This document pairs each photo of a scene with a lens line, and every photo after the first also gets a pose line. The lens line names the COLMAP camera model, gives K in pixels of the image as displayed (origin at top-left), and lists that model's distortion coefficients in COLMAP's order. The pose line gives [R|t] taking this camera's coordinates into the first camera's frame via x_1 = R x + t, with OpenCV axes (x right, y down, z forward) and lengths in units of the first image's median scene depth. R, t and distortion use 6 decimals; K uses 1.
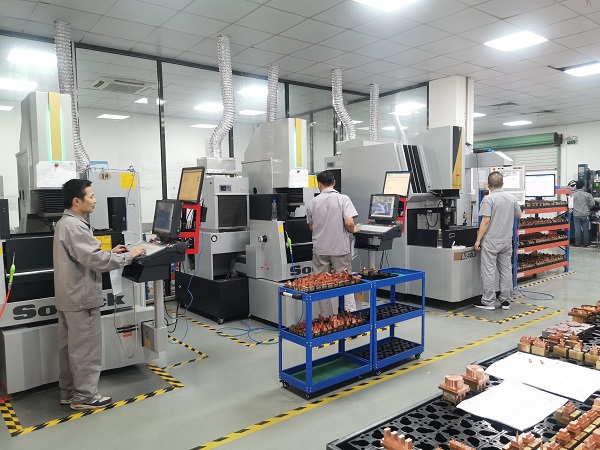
lens RADIAL K [[464.5, 0, 299.6], [0, 464.5, 226.7], [0, 0, 1]] dist [0.024982, 0.001894]
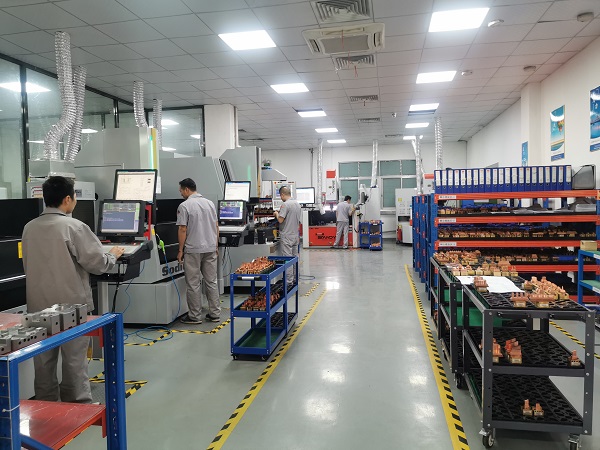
lens RADIAL K [[464.5, 0, 300.8], [0, 464.5, 223.1], [0, 0, 1]] dist [0.024982, 0.001894]
pose [[0.756942, -0.027392, 0.652908, -0.472875], [0.054227, 0.998308, -0.020984, 0.024894], [-0.651229, 0.051289, 0.757146, -0.010126]]
